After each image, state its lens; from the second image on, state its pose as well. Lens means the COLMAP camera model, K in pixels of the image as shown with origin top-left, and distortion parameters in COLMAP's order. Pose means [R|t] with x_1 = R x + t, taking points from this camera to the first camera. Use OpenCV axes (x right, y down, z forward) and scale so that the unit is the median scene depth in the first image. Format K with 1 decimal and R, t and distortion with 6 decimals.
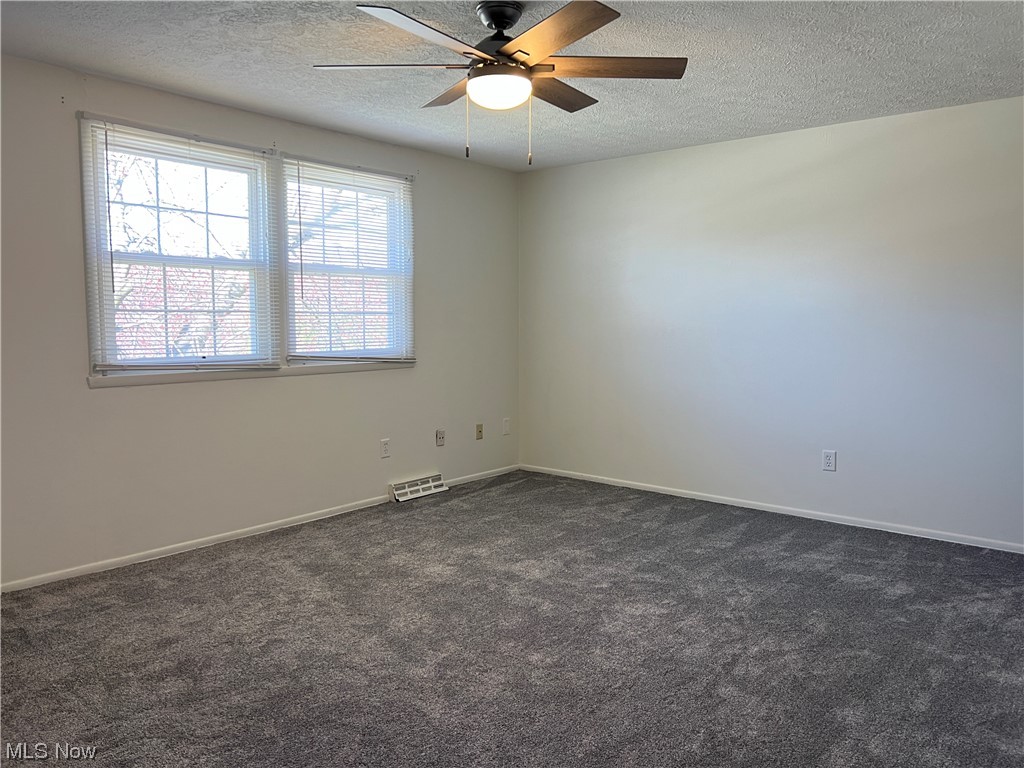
lens RADIAL K [[701.8, 0, 512.0], [0, 701.8, 384.0], [0, 0, 1]] dist [0.001625, -0.049756]
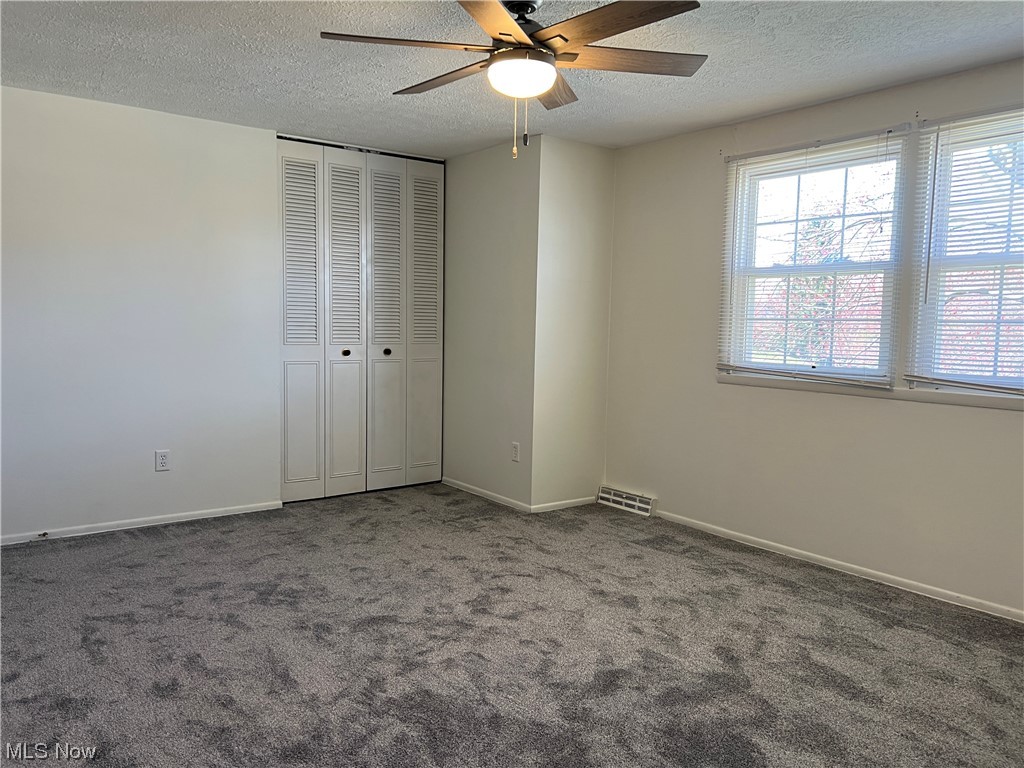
lens RADIAL K [[773.6, 0, 516.6], [0, 773.6, 386.8], [0, 0, 1]] dist [0.071229, -0.080646]
pose [[-0.204004, 0.072994, -0.976245, 0.706667], [-0.110578, 0.989116, 0.097064, -0.070583], [0.972705, 0.127753, -0.193712, 0.809137]]
